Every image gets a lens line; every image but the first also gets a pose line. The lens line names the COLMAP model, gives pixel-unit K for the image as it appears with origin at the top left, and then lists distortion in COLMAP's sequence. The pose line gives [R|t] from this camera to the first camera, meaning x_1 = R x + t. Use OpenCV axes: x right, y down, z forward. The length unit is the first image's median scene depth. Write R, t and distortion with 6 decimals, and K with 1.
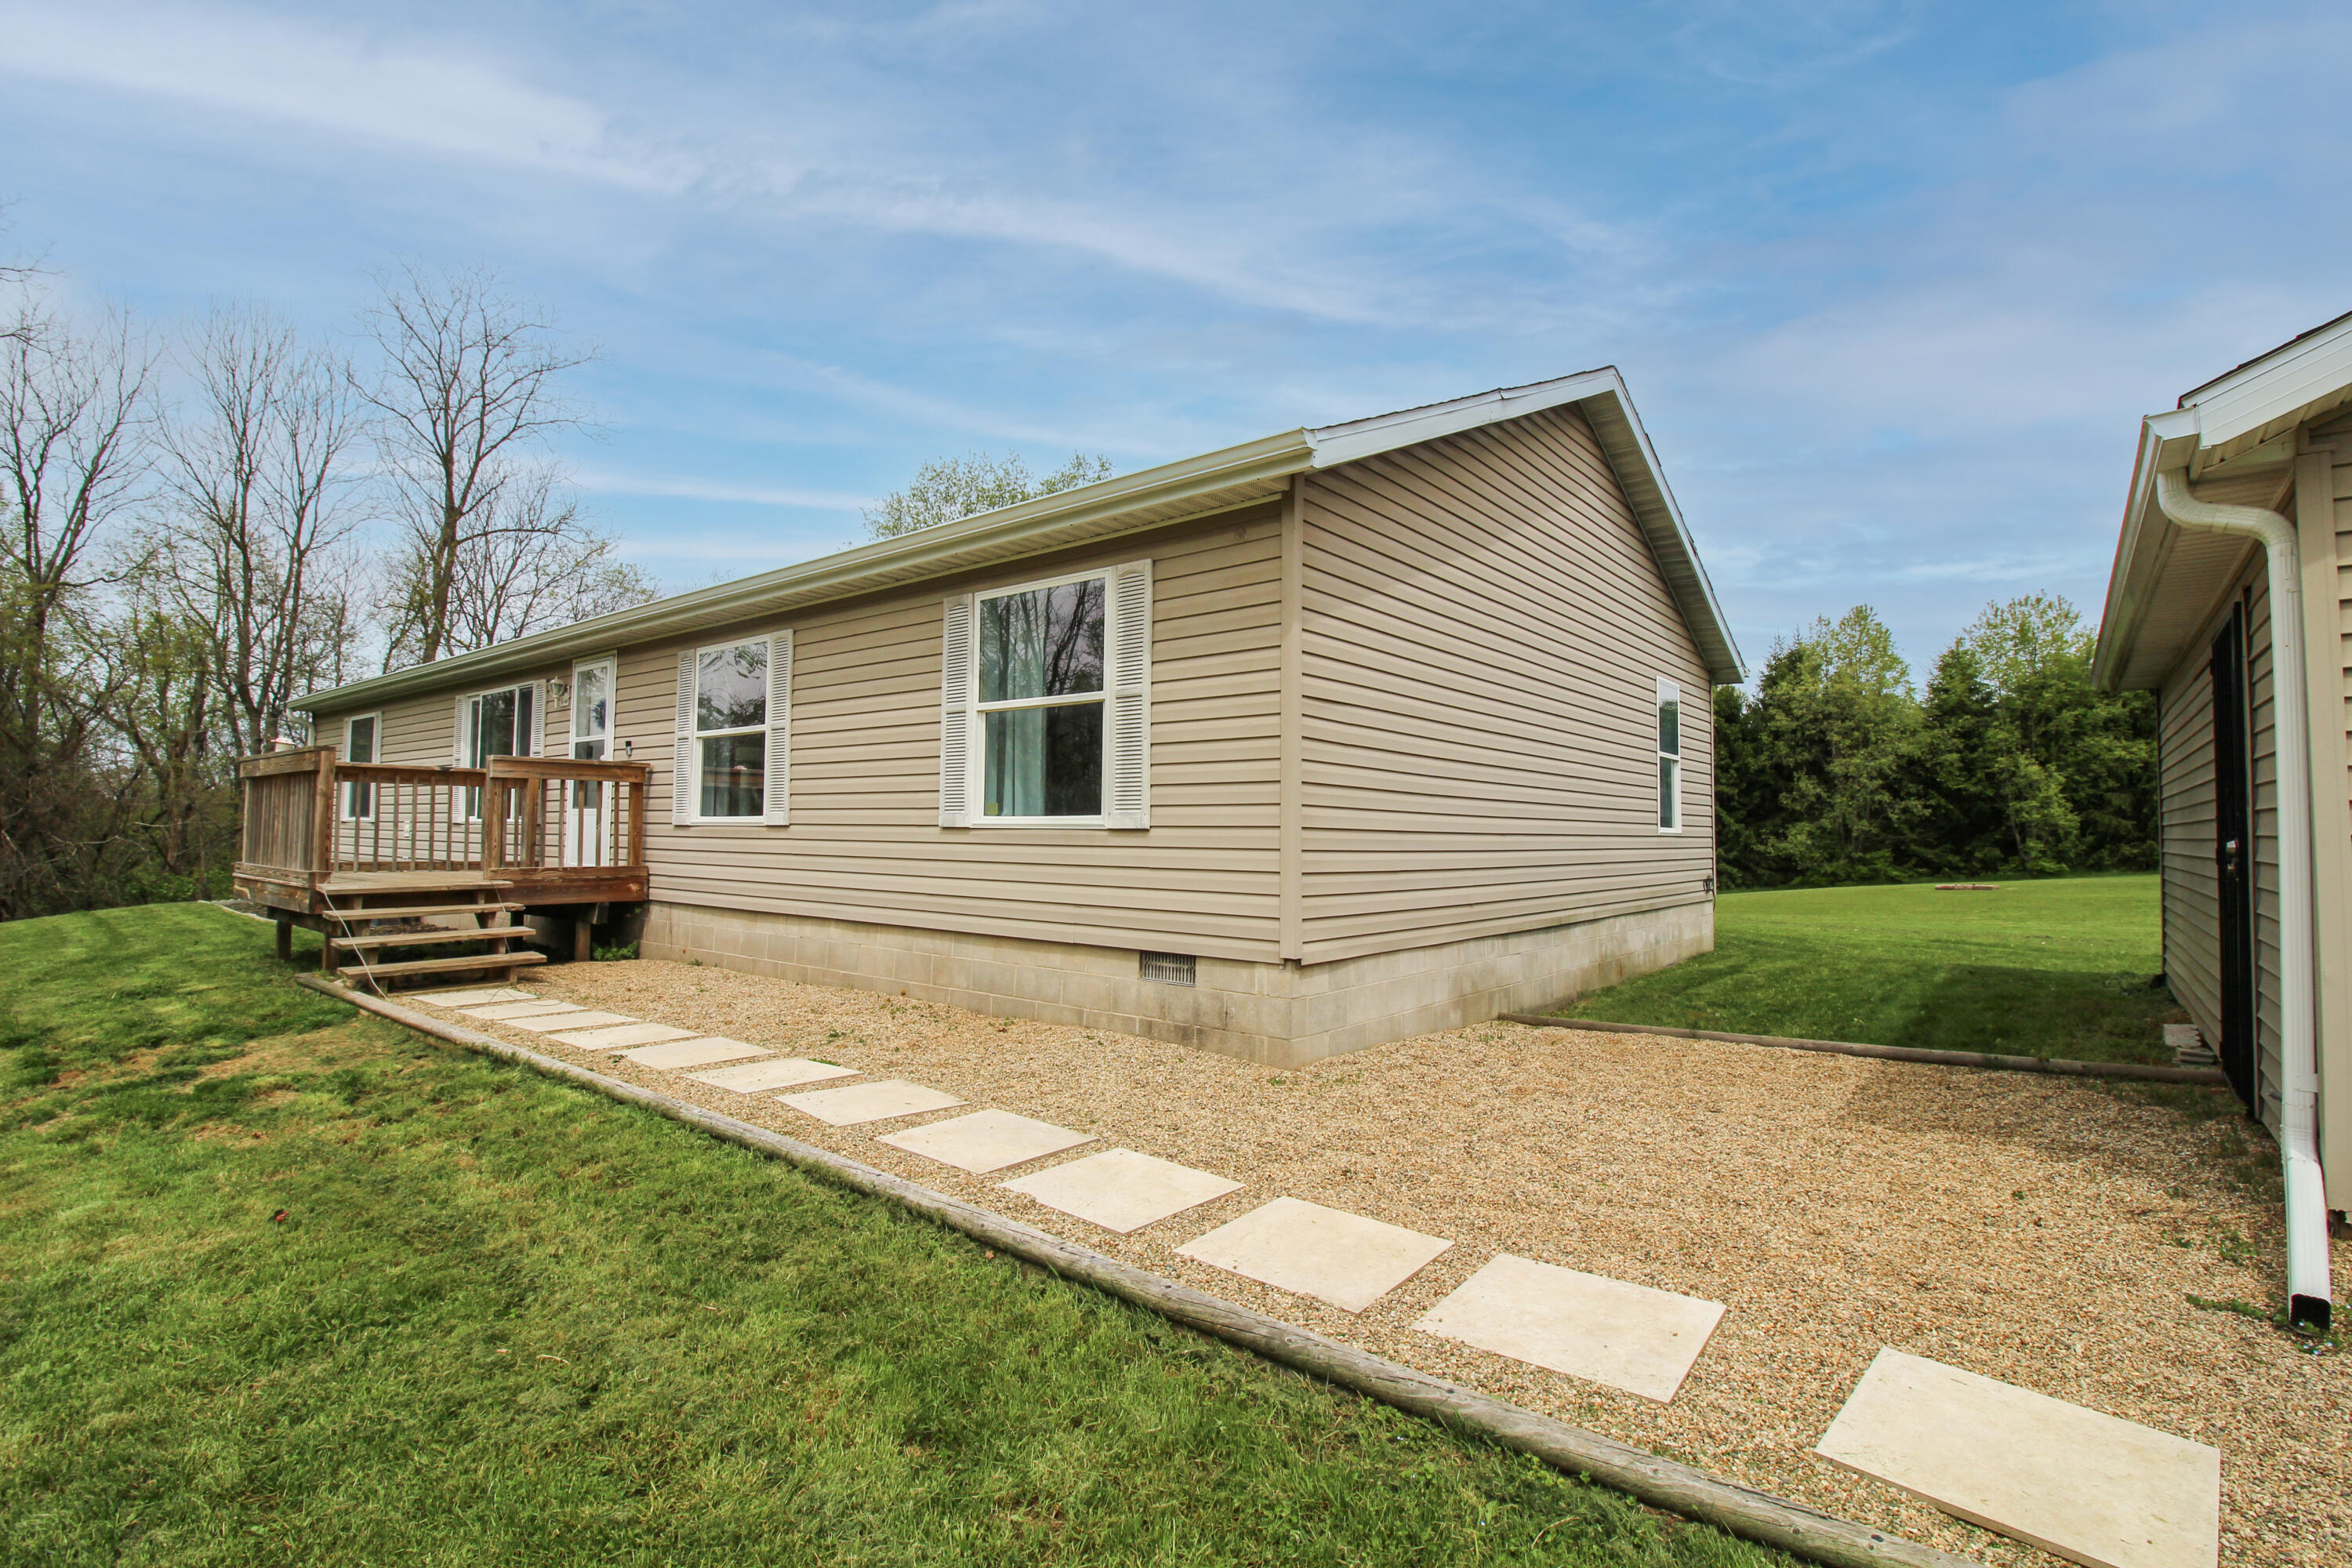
lens RADIAL K [[1087.9, 0, 1180.3], [0, 1087.9, 778.4], [0, 0, 1]] dist [0.002989, -0.016626]
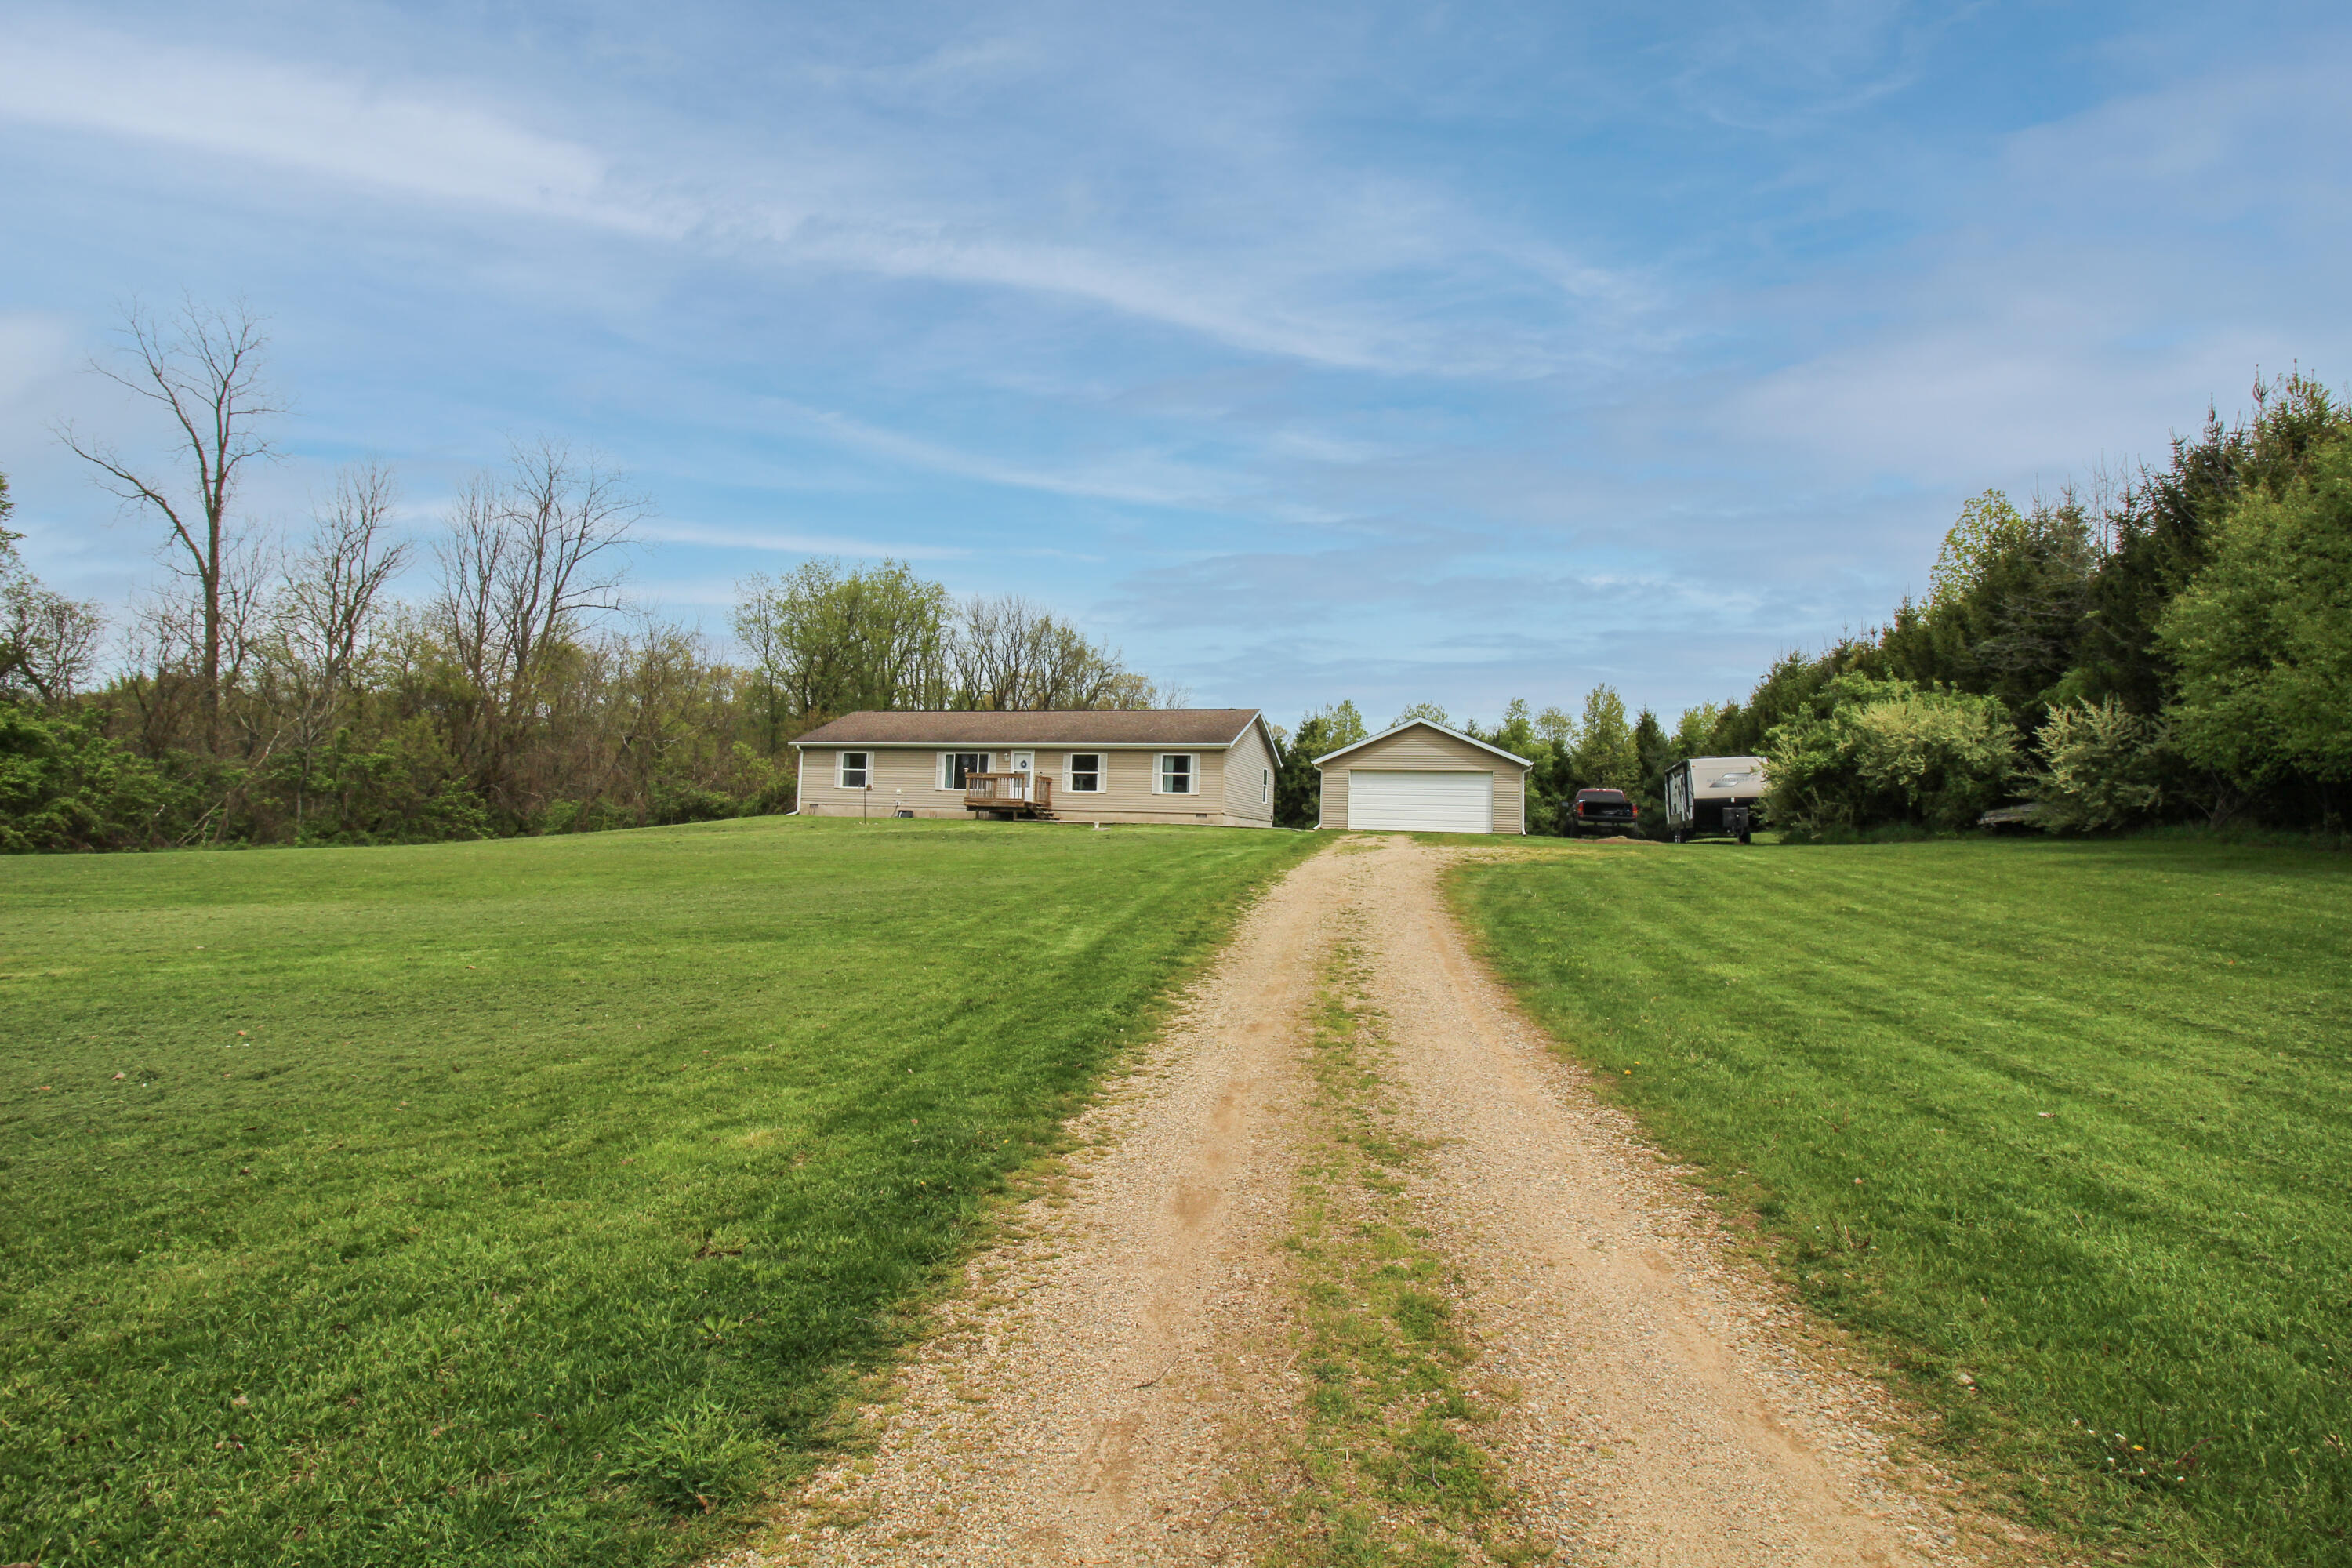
lens RADIAL K [[1082.8, 0, 1180.8], [0, 1082.8, 779.8], [0, 0, 1]] dist [0.000222, -0.013995]
pose [[0.927799, 0.043856, 0.370493, -0.394748], [-0.042241, 0.999030, -0.012477, 0.006263], [-0.370681, -0.004073, 0.928751, -0.779095]]
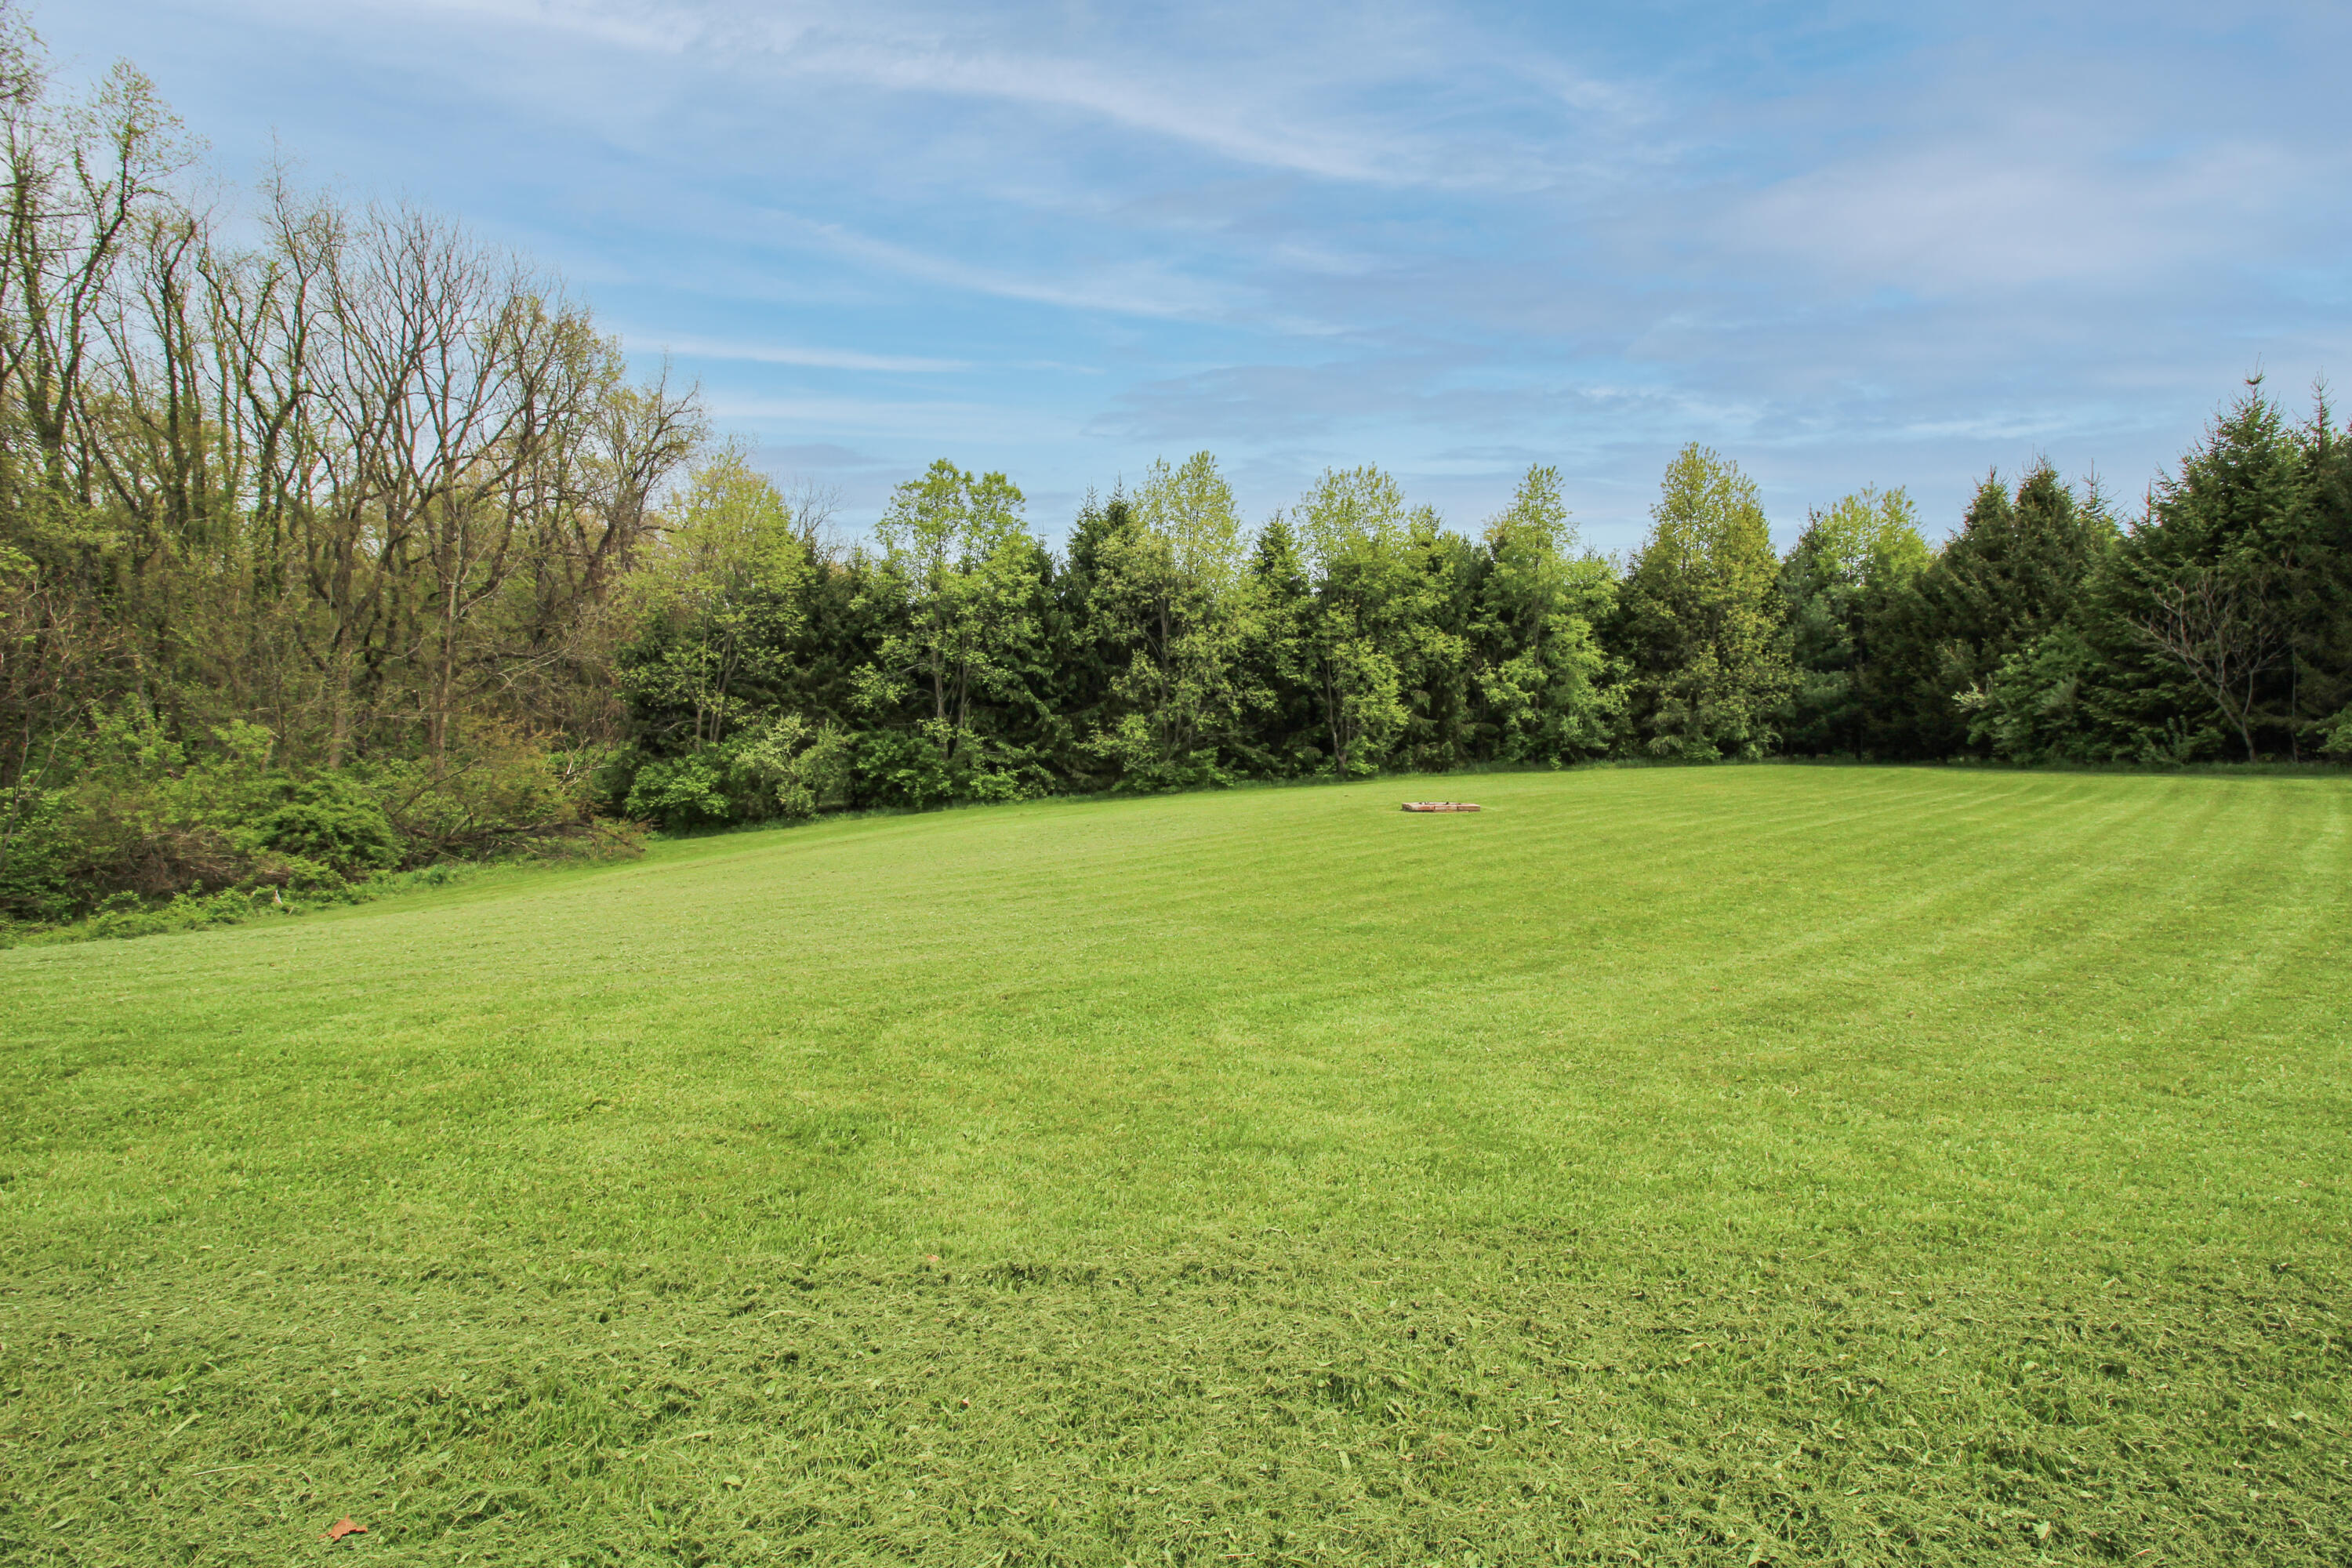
lens RADIAL K [[1089.9, 0, 1186.1], [0, 1089.9, 777.1], [0, 0, 1]] dist [0.001321, -0.015546]
pose [[0.768861, -0.015605, 0.639225, 0.124730], [-0.046836, 0.995642, 0.080641, 0.028073], [-0.637698, -0.091941, 0.764780, 0.505419]]
